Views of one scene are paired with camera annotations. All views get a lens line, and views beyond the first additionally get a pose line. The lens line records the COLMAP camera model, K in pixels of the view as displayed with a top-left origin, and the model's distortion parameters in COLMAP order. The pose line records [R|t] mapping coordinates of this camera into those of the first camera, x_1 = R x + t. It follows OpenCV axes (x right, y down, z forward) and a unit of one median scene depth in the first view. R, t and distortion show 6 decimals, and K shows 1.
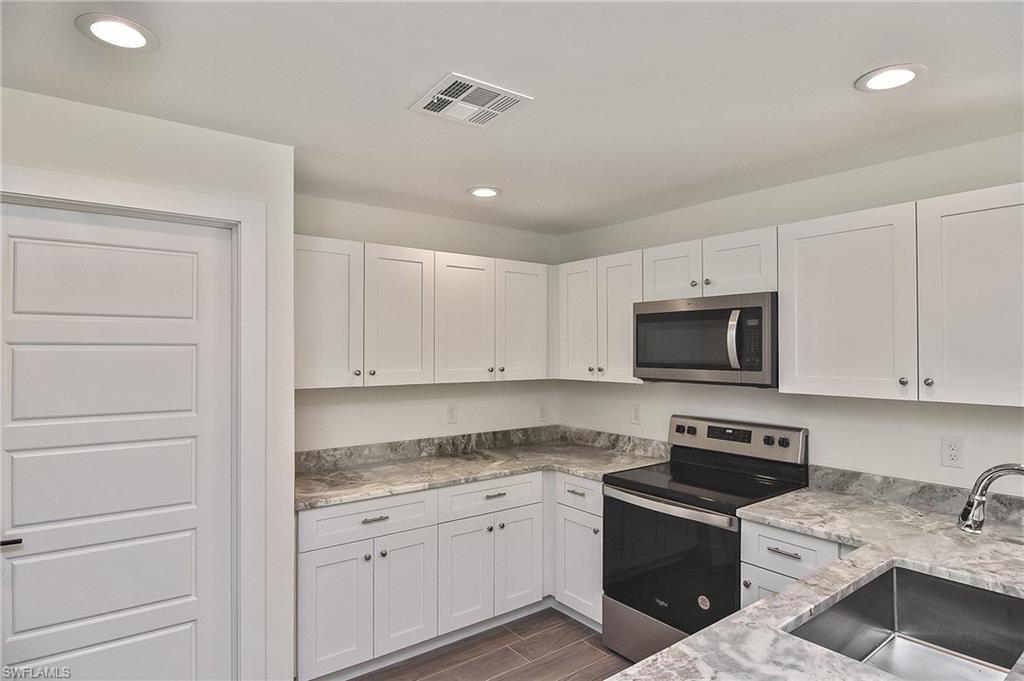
lens RADIAL K [[565.8, 0, 490.7], [0, 565.8, 342.7], [0, 0, 1]] dist [0.000397, -0.000111]
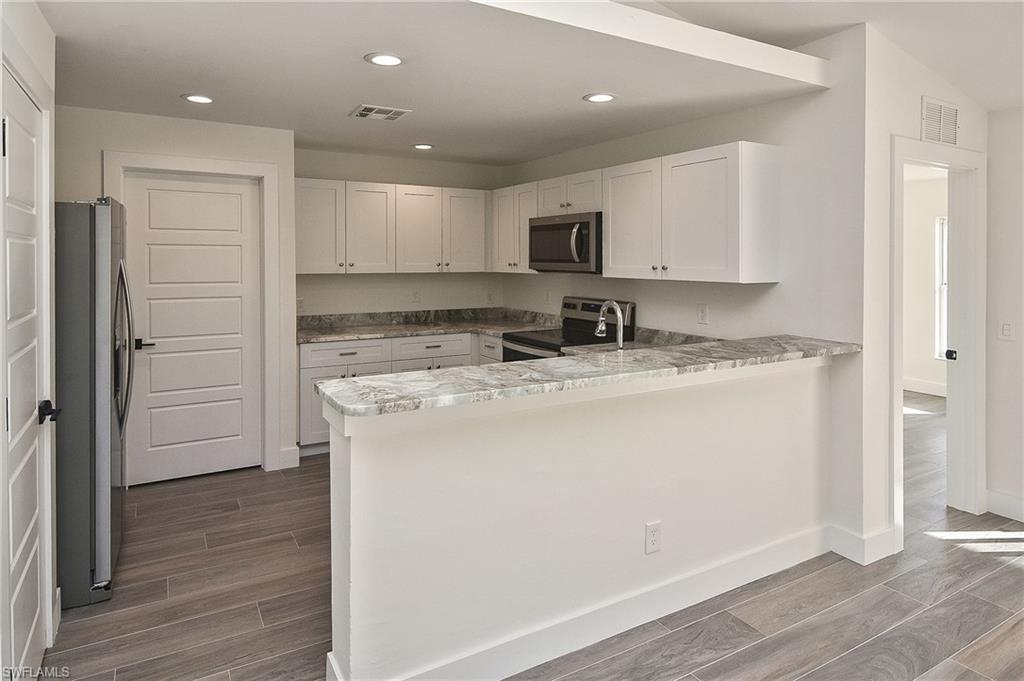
lens RADIAL K [[619.7, 0, 512.2], [0, 619.7, 262.7], [0, 0, 1]] dist [0.000834, 0.000199]
pose [[0.995133, 0.000618, -0.098535, 0.371678], [0.001126, 0.999844, 0.017639, 0.016384], [0.098530, -0.017664, 0.994977, -0.609662]]
